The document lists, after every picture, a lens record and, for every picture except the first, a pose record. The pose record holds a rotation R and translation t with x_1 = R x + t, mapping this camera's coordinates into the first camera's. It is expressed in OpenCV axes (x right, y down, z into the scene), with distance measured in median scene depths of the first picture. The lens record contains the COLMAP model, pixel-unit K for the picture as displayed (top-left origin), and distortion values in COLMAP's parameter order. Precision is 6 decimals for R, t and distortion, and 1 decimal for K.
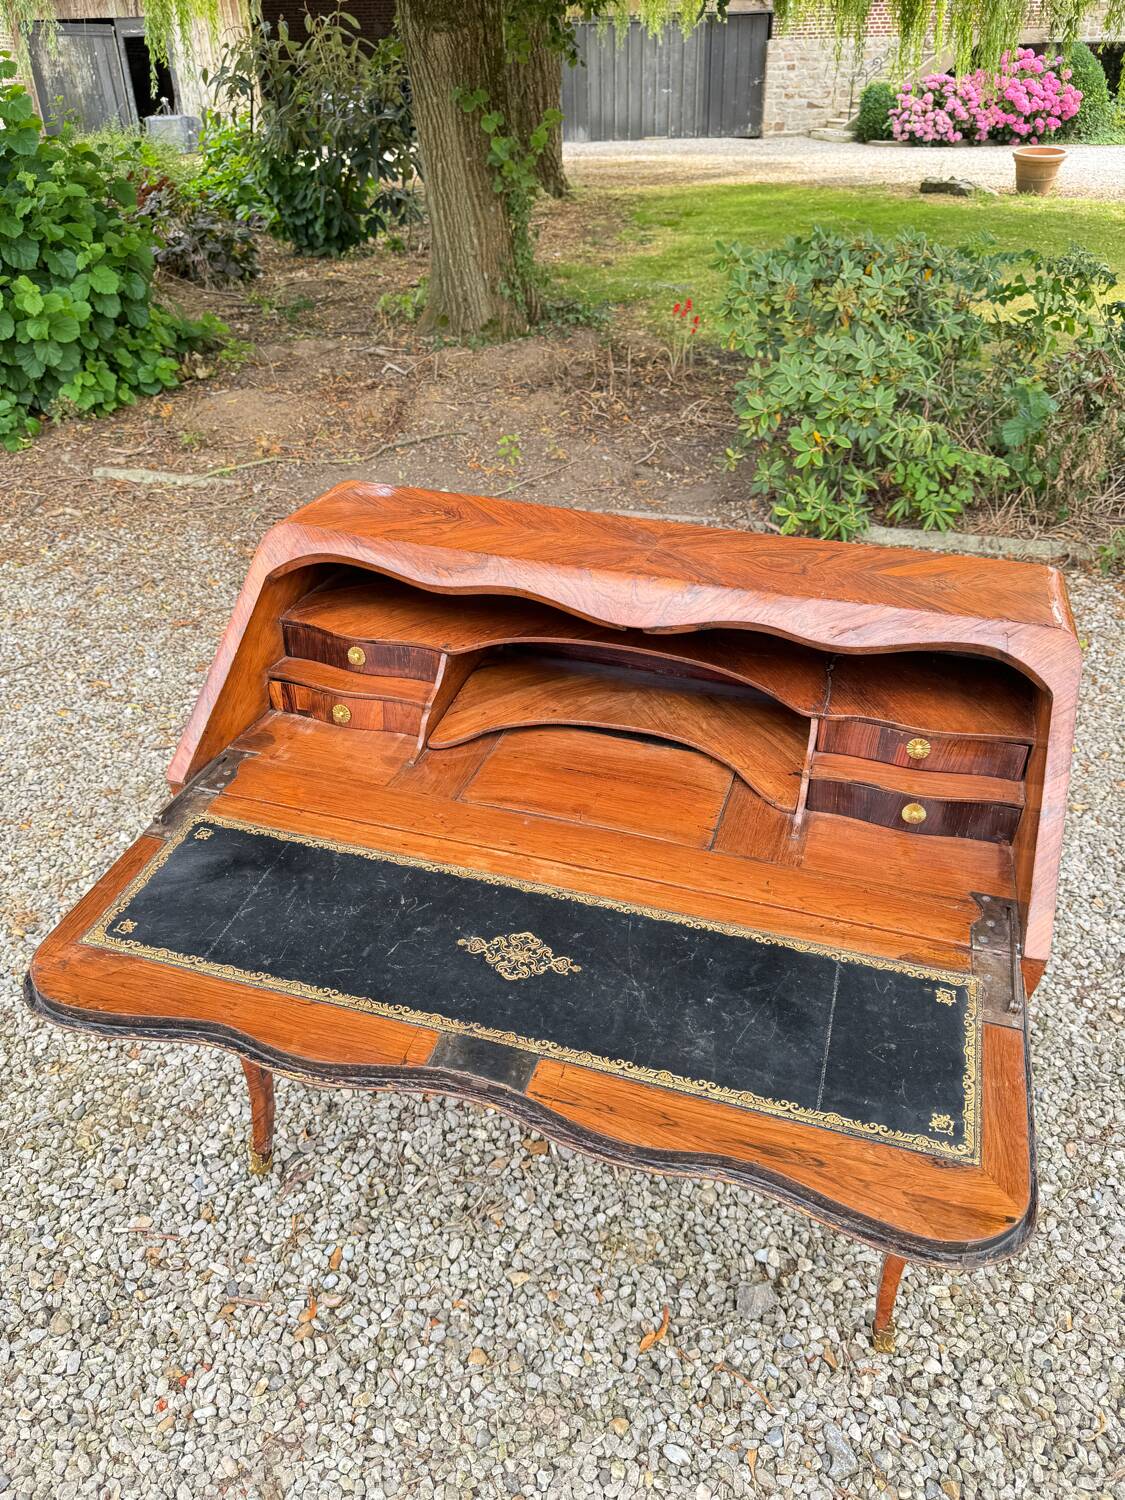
lens RADIAL K [[1070.9, 0, 556.7], [0, 1070.9, 756.1], [0, 0, 1]] dist [0.004220, -0.005816]
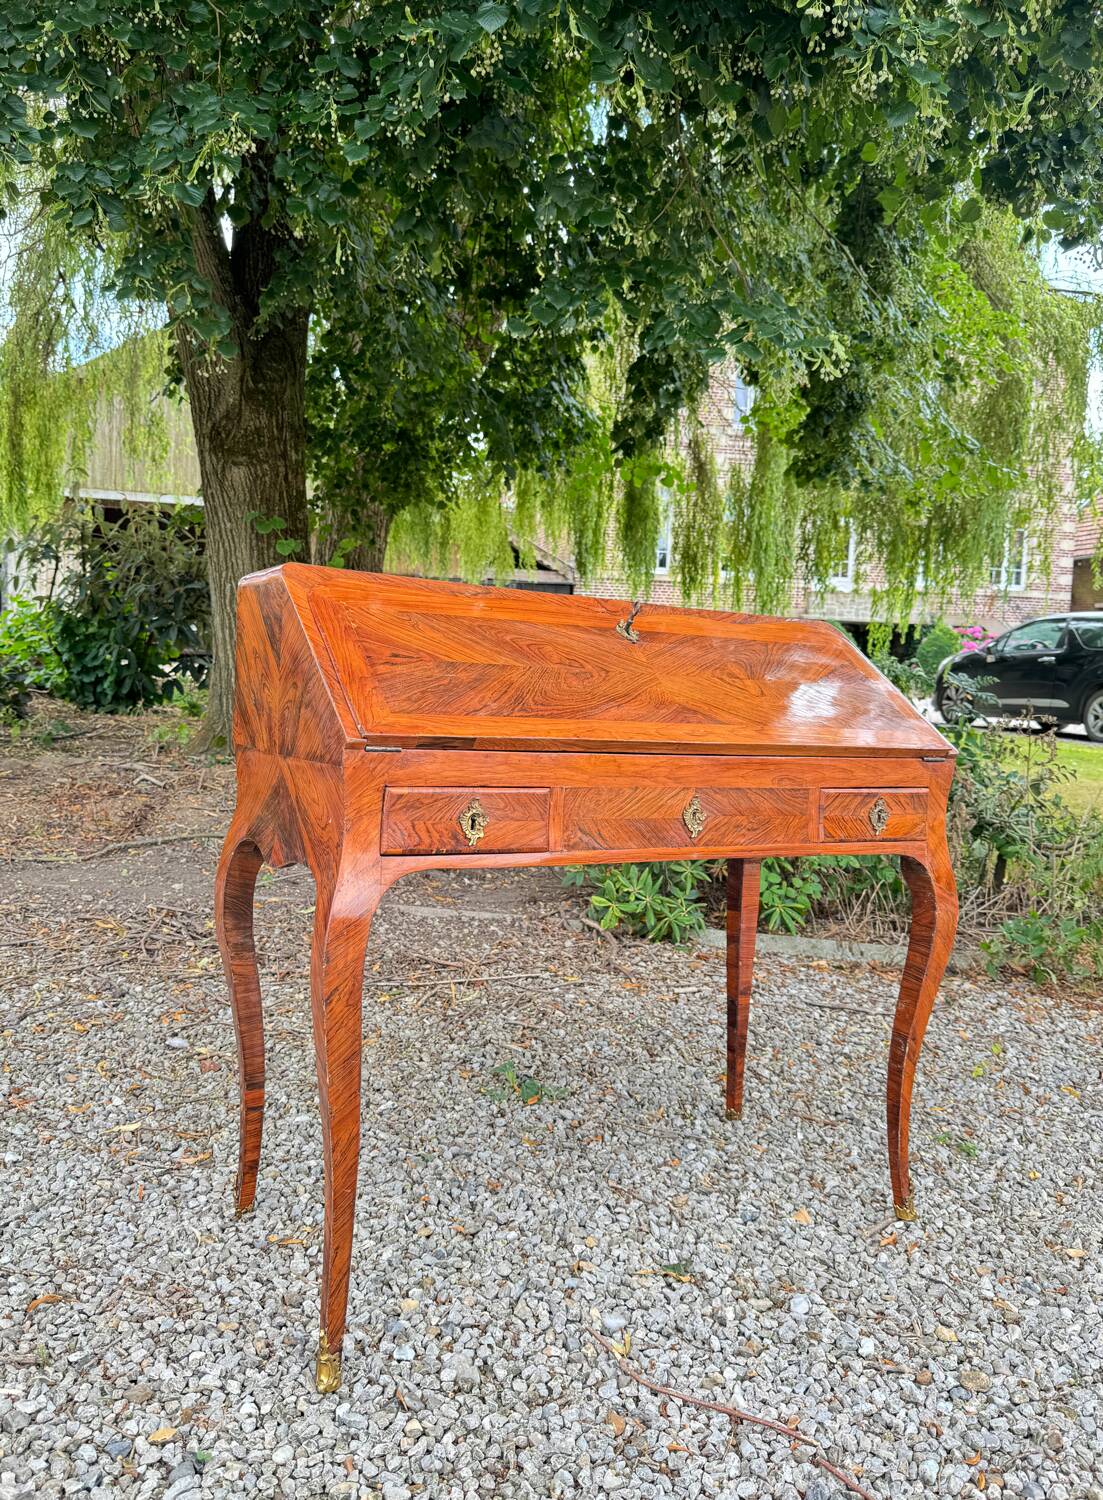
lens RADIAL K [[1106.0, 0, 559.5], [0, 1106.0, 756.4], [0, 0, 1]] dist [0.115946, -0.186602]
pose [[0.986607, 0.045402, 0.156670, 0.042764], [0.030706, 0.891618, -0.451747, 0.050806], [-0.160200, 0.450507, 0.878282, 0.213674]]
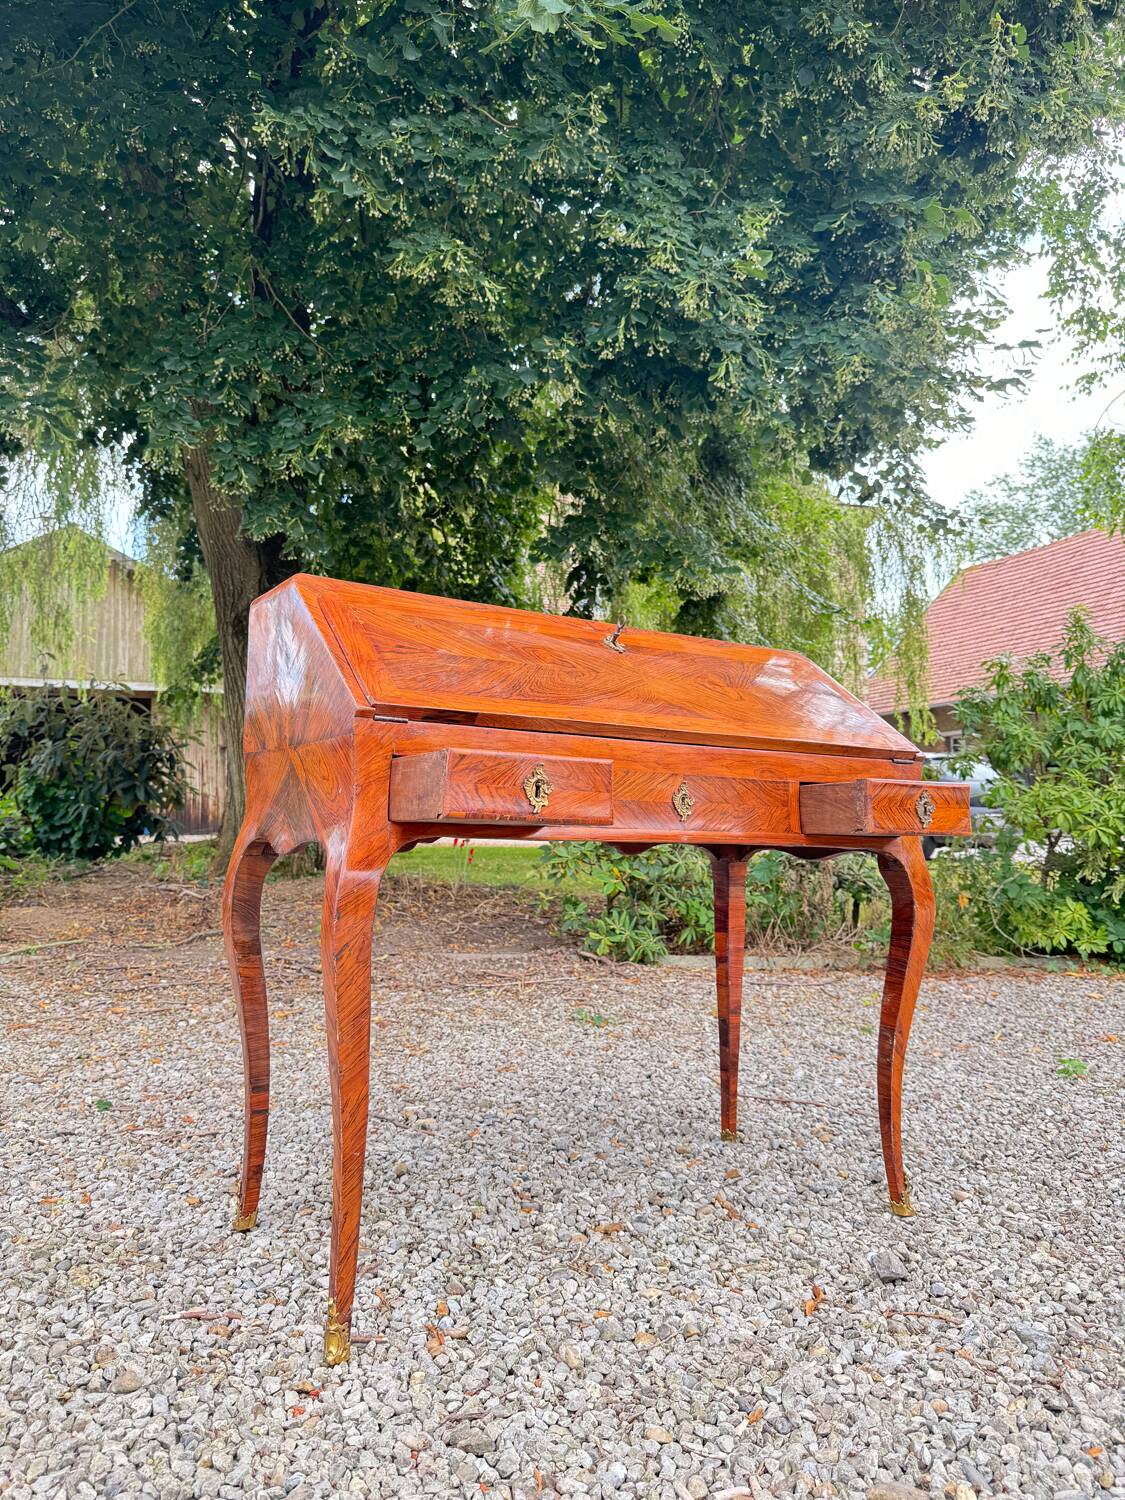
lens RADIAL K [[1058.0, 0, 562.5], [0, 1058.0, 750.0], [0, 0, 1]] dist [0.073481, -0.110156]
pose [[0.957277, 0.037419, 0.286741, -0.154380], [0.140304, 0.806955, -0.573706, 0.253897], [-0.252855, 0.589427, 0.767229, 0.020060]]
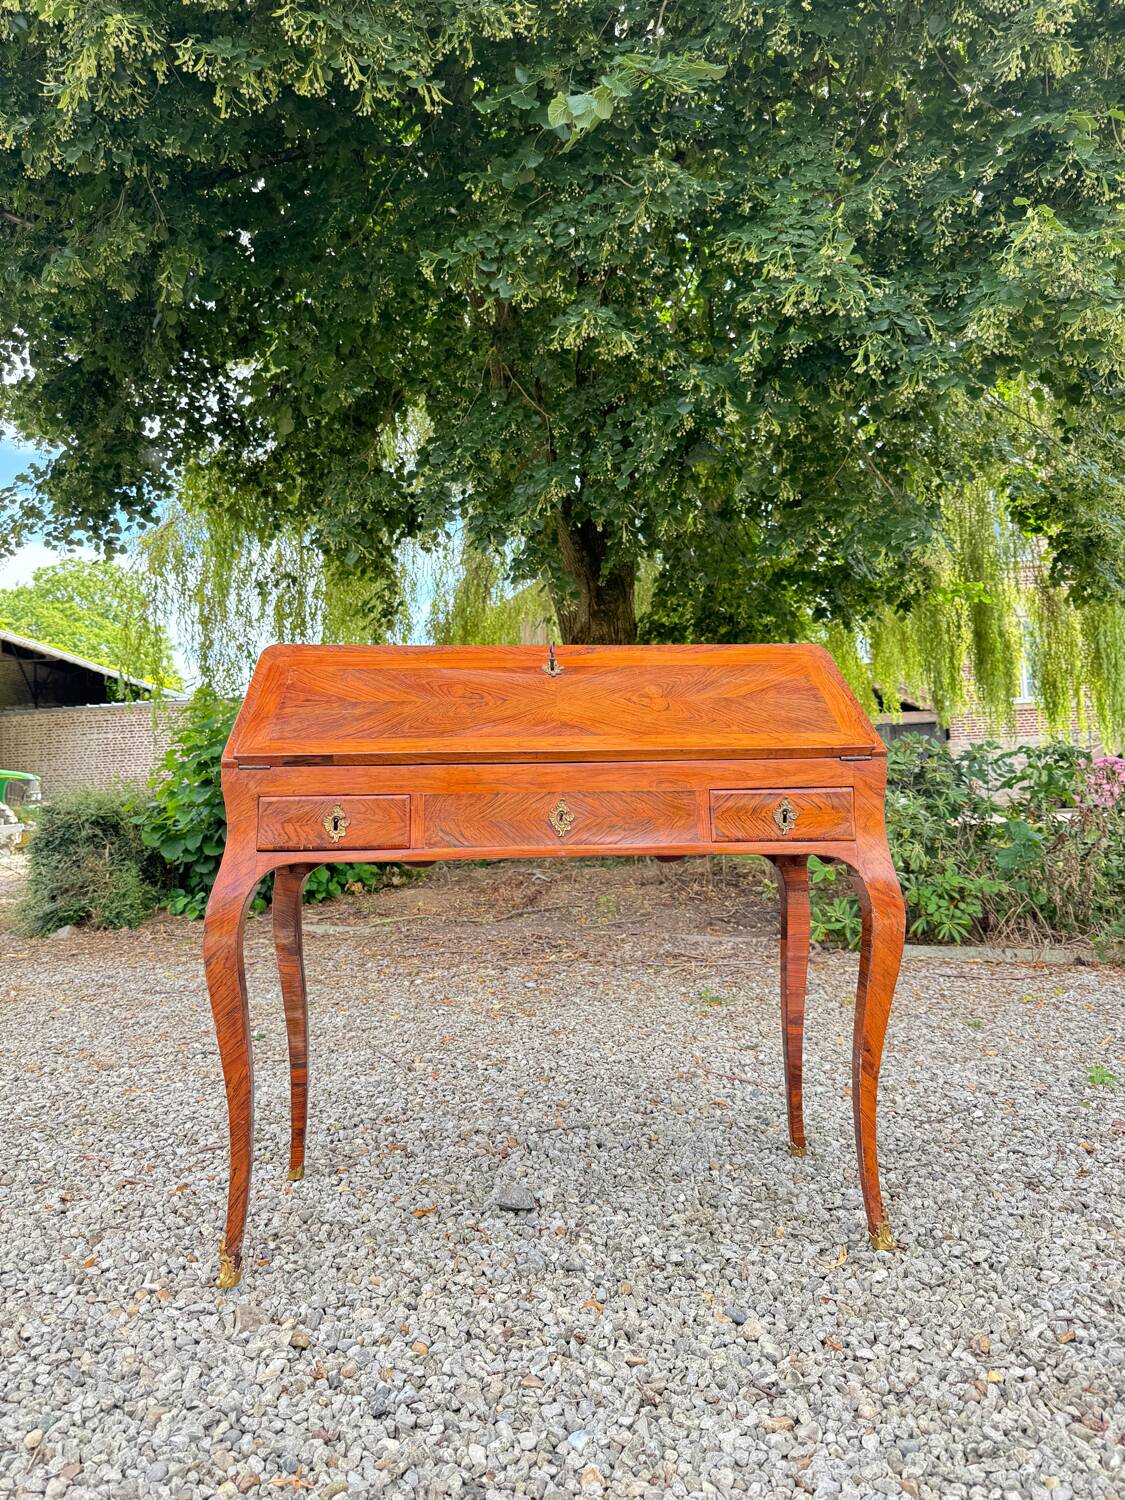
lens RADIAL K [[1055.7, 0, 554.7], [0, 1055.7, 748.8], [0, 0, 1]] dist [0.079723, -0.106175]
pose [[0.974384, -0.032084, -0.222592, 0.201139], [-0.103002, 0.816192, -0.568526, 0.304045], [0.199918, 0.576890, 0.791979, -0.089132]]
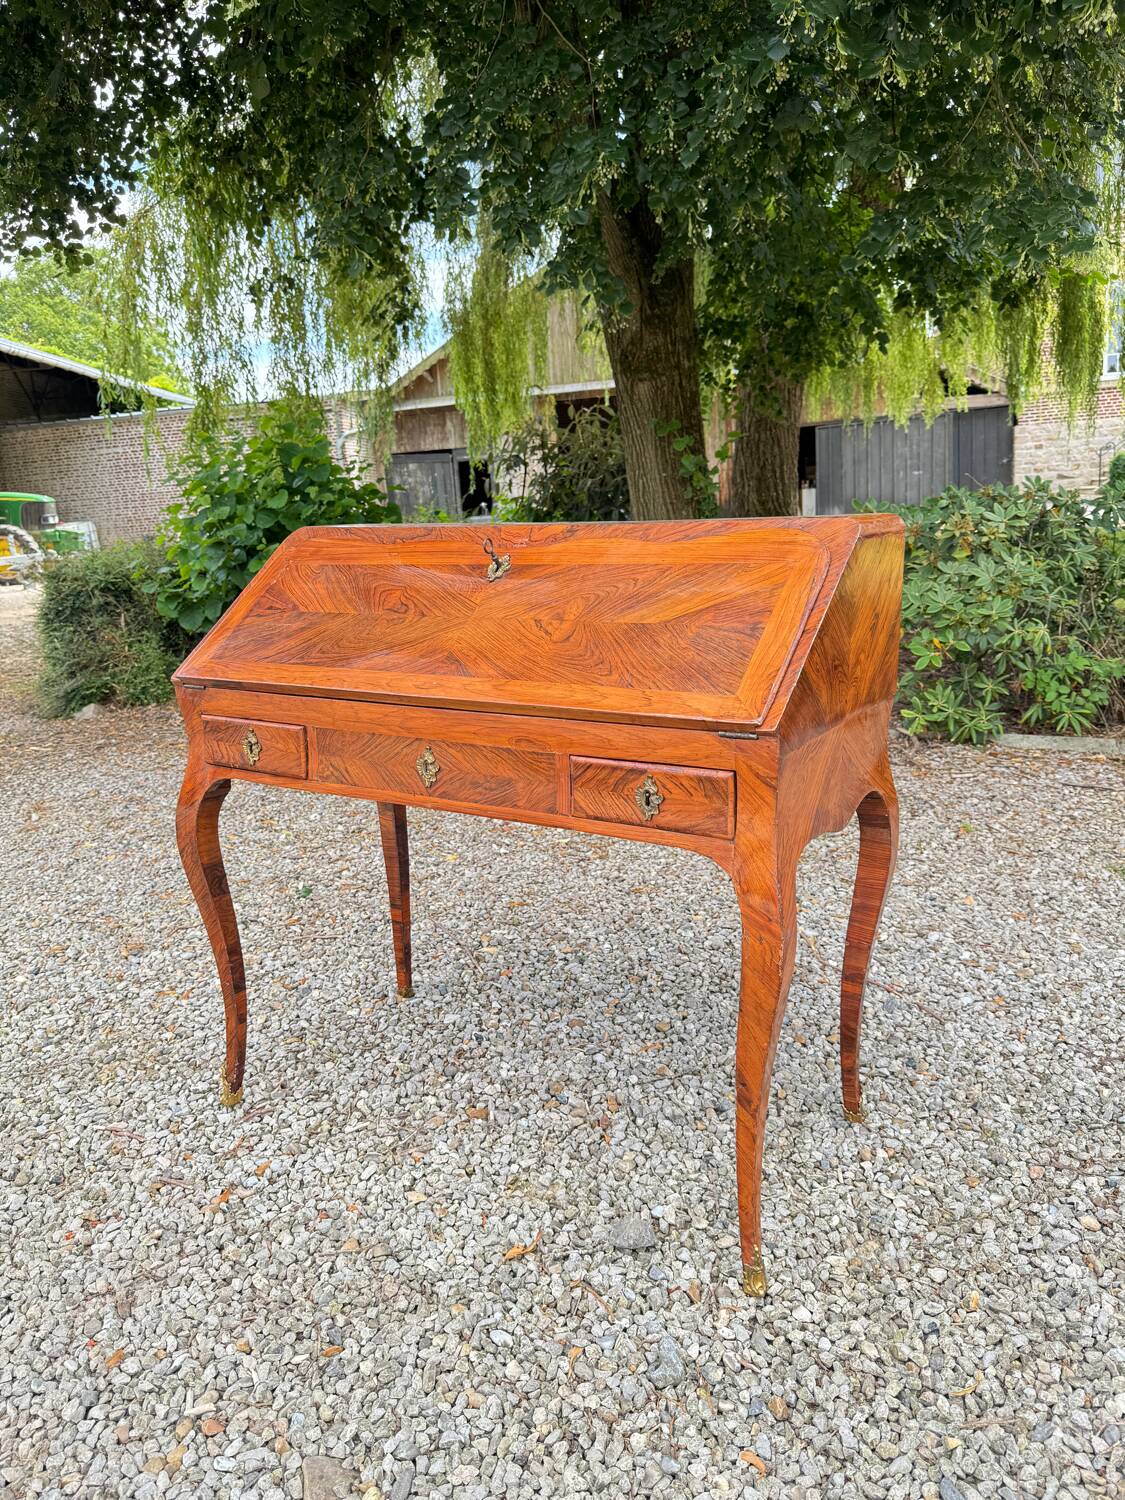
lens RADIAL K [[1069.1, 0, 560.1], [0, 1069.1, 751.1], [0, 0, 1]] dist [0.005492, -0.004088]
pose [[0.967825, 0.007792, -0.251503, 0.143122], [-0.088890, 0.945663, -0.312763, 0.158676], [0.235400, 0.325056, 0.915929, -0.018118]]
